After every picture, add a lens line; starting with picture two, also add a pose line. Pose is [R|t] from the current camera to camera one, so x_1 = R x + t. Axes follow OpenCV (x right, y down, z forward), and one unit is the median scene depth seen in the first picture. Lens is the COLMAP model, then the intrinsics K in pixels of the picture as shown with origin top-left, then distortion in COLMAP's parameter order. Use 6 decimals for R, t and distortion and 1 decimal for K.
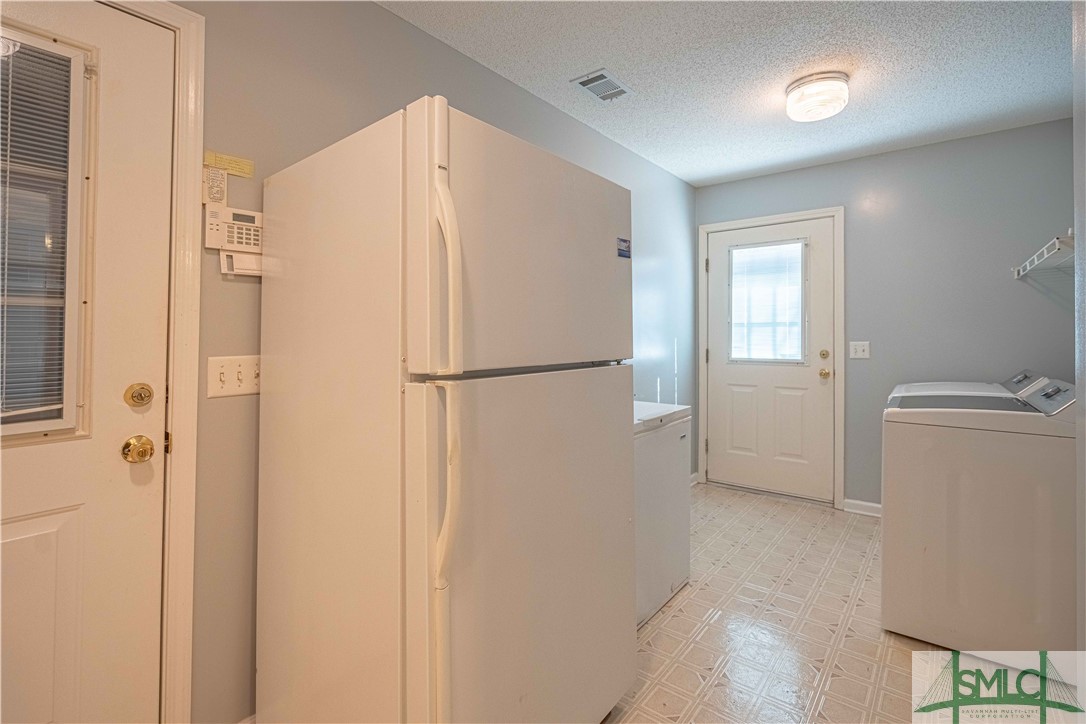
lens RADIAL K [[502.1, 0, 541.9], [0, 502.1, 343.9], [0, 0, 1]] dist [-0.002627, 0.000300]
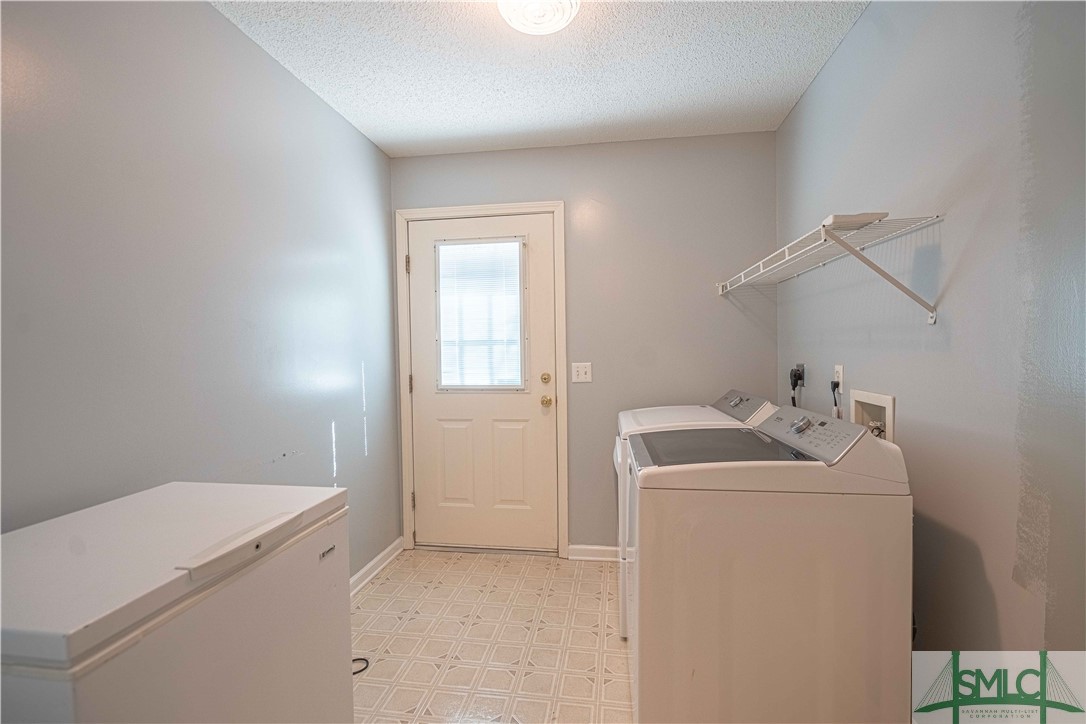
lens RADIAL K [[494.8, 0, 544.5], [0, 494.8, 364.1], [0, 0, 1]] dist [-0.003273, 0.000641]
pose [[0.862623, -0.017908, 0.505531, 0.138858], [0.017878, 0.999828, 0.004912, -0.006589], [-0.505532, 0.004801, 0.862795, 0.277640]]
